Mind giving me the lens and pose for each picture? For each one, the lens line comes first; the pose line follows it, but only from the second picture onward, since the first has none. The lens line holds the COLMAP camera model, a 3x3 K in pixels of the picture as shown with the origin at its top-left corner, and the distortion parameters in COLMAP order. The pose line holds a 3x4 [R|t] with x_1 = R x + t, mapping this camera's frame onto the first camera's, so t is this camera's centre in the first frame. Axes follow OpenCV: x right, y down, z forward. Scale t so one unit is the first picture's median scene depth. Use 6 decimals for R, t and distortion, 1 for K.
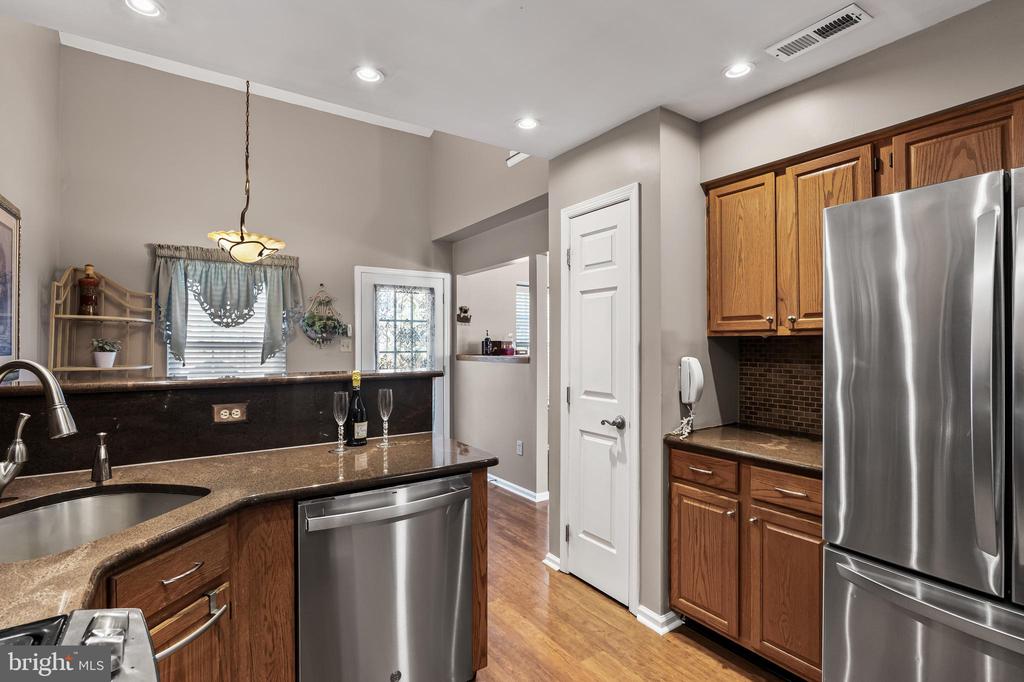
lens RADIAL K [[490.7, 0, 504.8], [0, 490.7, 343.3], [0, 0, 1]] dist [-0.004283, -0.000335]
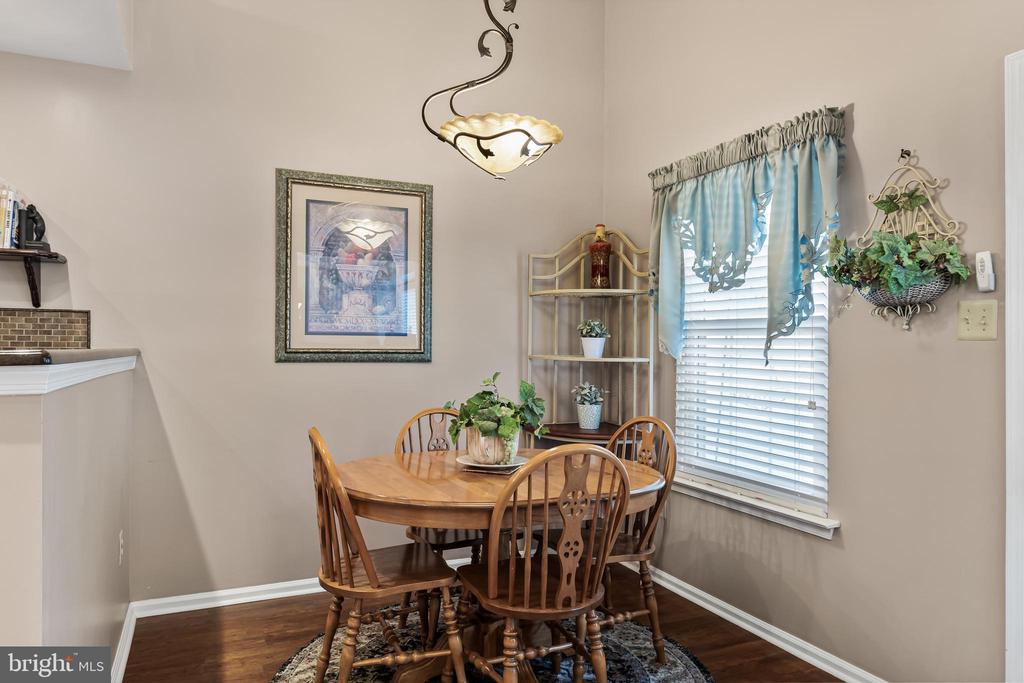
lens RADIAL K [[675.8, 0, 498.5], [0, 675.8, 341.5], [0, 0, 1]] dist [0.002166, 0.006415]
pose [[-0.170117, -0.011001, -0.985362, 0.217212], [-0.006652, 0.999928, -0.010015, 0.034333], [0.985401, 0.004851, -0.170178, 1.017879]]
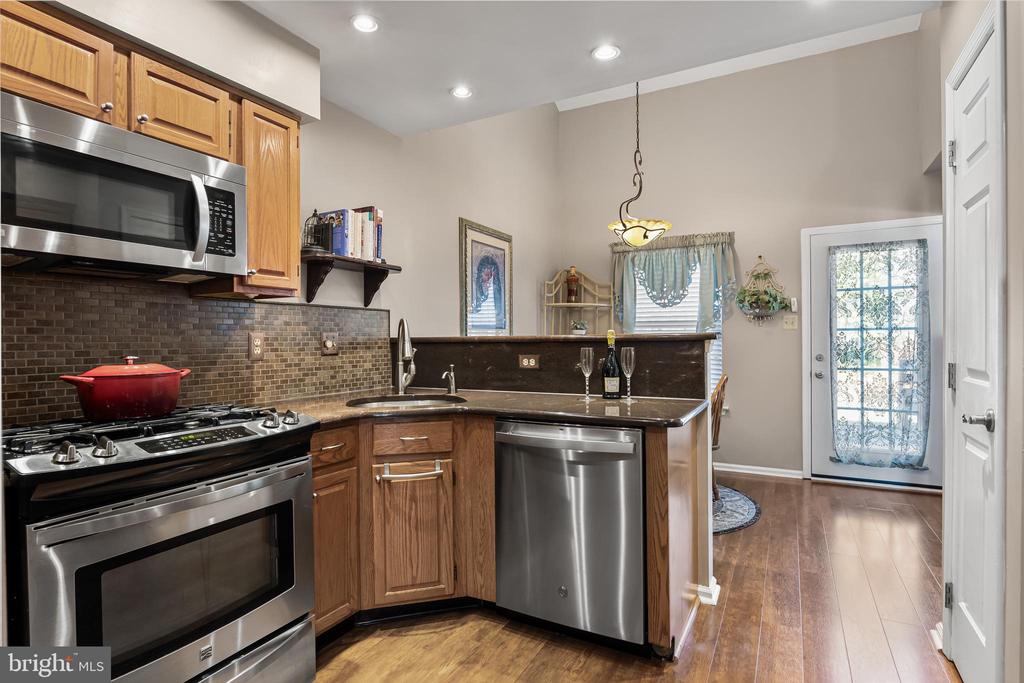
lens RADIAL K [[532.3, 0, 508.9], [0, 532.3, 344.2], [0, 0, 1]] dist [0.000713, -0.001320]
pose [[0.469197, 0.001962, -0.883091, 0.372952], [0.007746, 0.999950, 0.006337, 0.045340], [0.883059, -0.009814, 0.469159, 0.144415]]
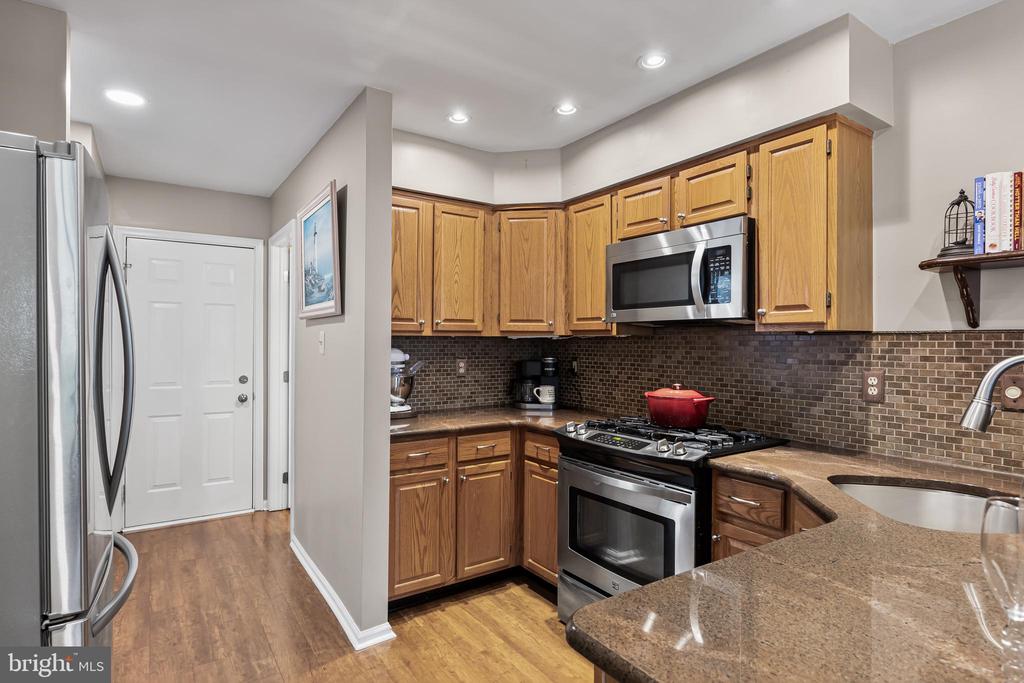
lens RADIAL K [[532.3, 0, 499.1], [0, 532.3, 344.2], [0, 0, 1]] dist [0.000713, -0.001320]
pose [[-0.999967, -0.002102, 0.007868, 0.021648], [-0.002089, 0.999996, 0.001709, 0.004801], [-0.007871, 0.001693, -0.999968, 0.756708]]
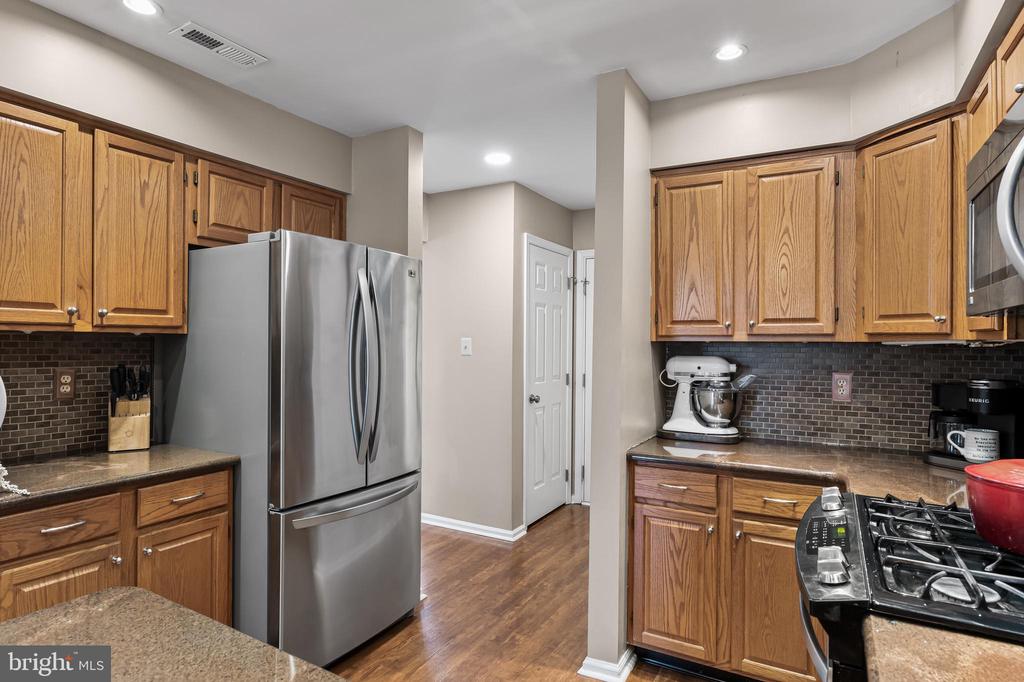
lens RADIAL K [[572.9, 0, 507.8], [0, 572.9, 341.6], [0, 0, 1]] dist [0.004785, 0.001082]
pose [[-0.448752, -0.002247, 0.893653, -0.357947], [-0.009145, 0.999956, -0.002078, -0.002612], [-0.893609, -0.009105, -0.448753, 0.484118]]
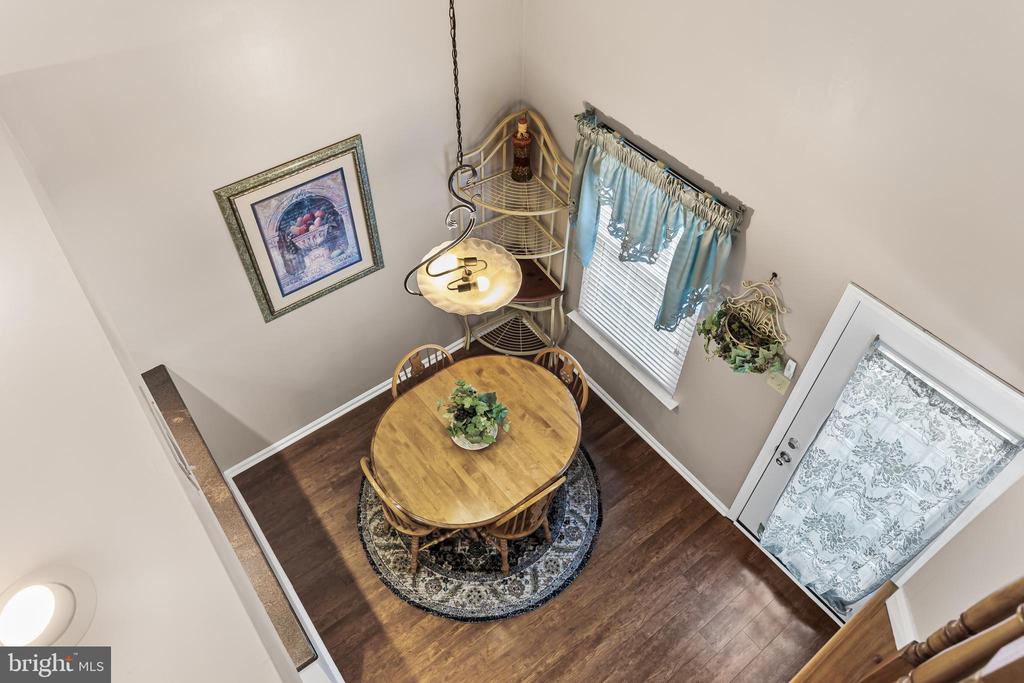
lens RADIAL K [[696.3, 0, 501.7], [0, 696.3, 339.2], [0, 0, 1]] dist [-0.001073, -0.001564]
pose [[0.056722, 0.759217, -0.648362, 0.138973], [0.002632, 0.649291, 0.760535, -0.779738], [0.998387, -0.044846, 0.034831, 0.905780]]
